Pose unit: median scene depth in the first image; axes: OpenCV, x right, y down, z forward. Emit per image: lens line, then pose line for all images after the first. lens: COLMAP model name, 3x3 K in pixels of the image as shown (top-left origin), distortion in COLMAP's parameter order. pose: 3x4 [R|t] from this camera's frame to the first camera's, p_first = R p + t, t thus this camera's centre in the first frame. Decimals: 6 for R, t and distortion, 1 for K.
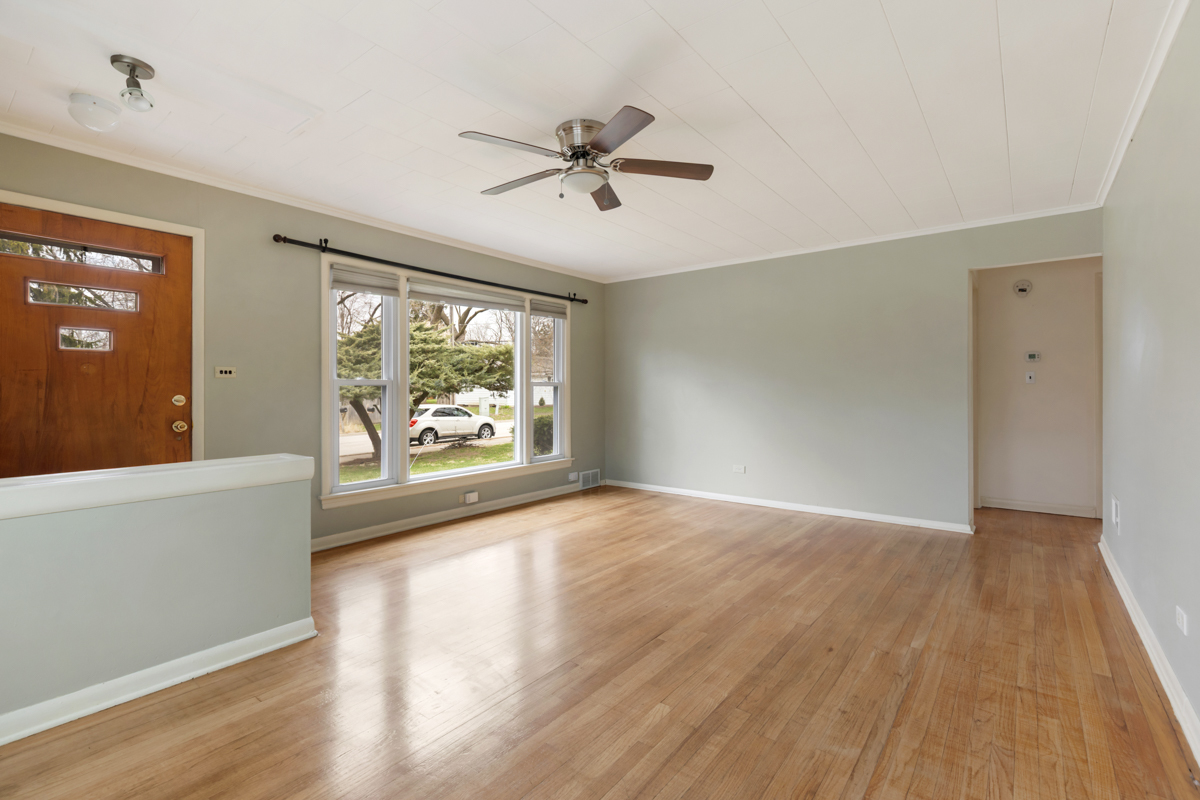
lens RADIAL K [[545.7, 0, 608.5], [0, 545.7, 390.2], [0, 0, 1]] dist [0.007373, -0.000219]
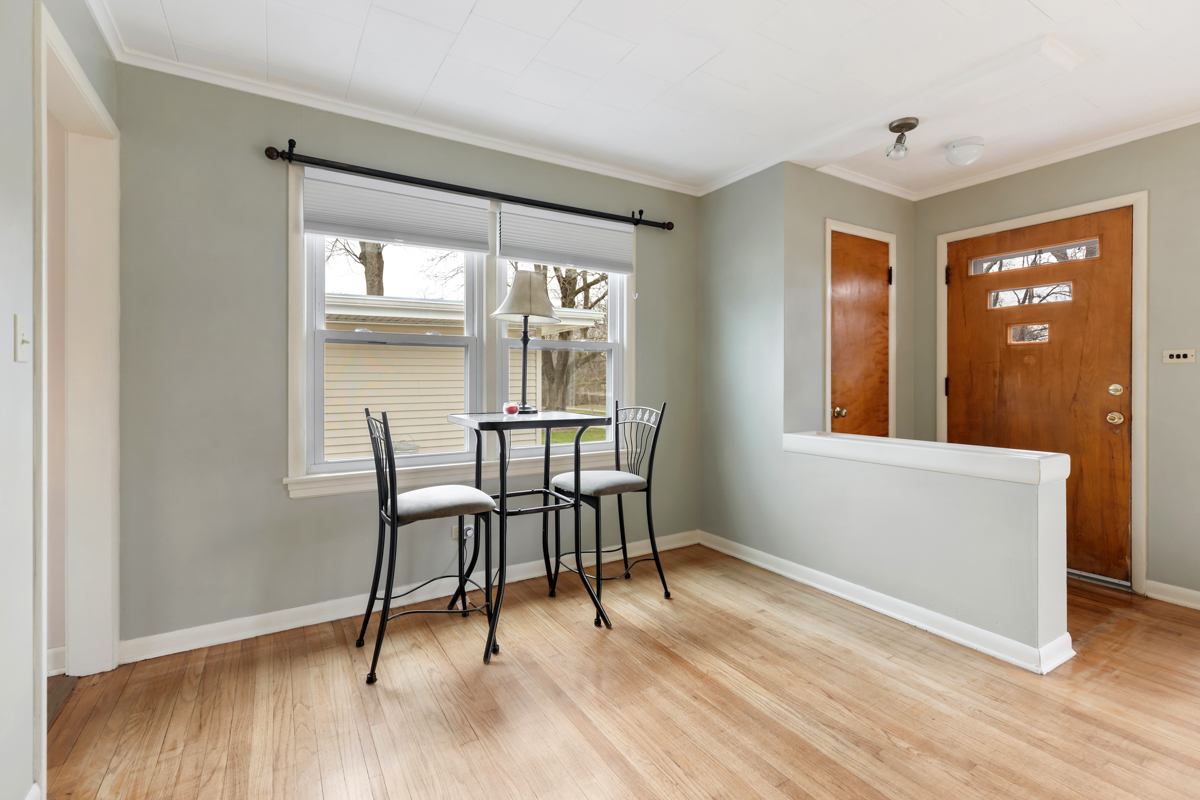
lens RADIAL K [[545.7, 0, 607.2], [0, 545.7, 379.9], [0, 0, 1]] dist [0.007373, -0.000219]
pose [[-0.354593, 0.004040, -0.935012, 0.393118], [0.001133, 0.999992, 0.003891, -0.002649], [0.935020, 0.000320, -0.354594, 0.560791]]
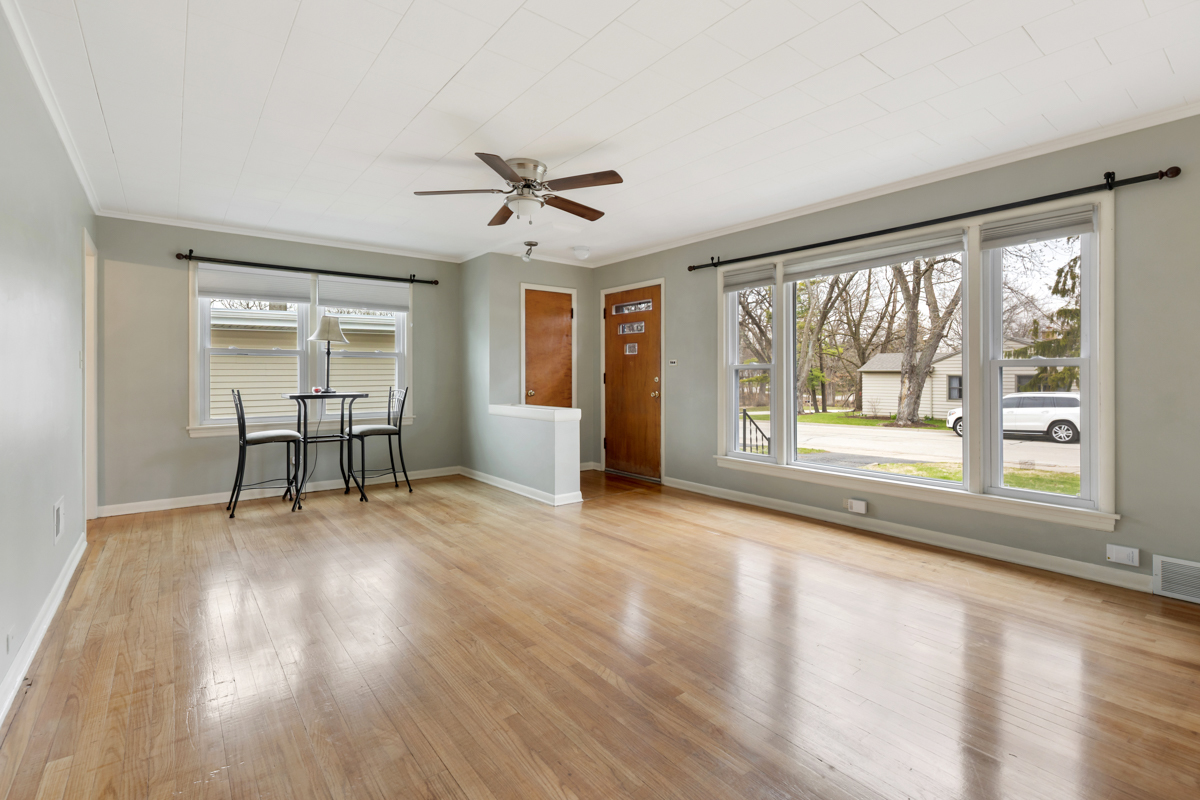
lens RADIAL K [[545.7, 0, 598.2], [0, 545.7, 374.5], [0, 0, 1]] dist [0.007373, -0.000219]
pose [[-0.247872, 0.003716, -0.968786, 1.003531], [0.002439, 0.999992, 0.003212, -0.003635], [0.968790, -0.001567, -0.247879, 1.319473]]
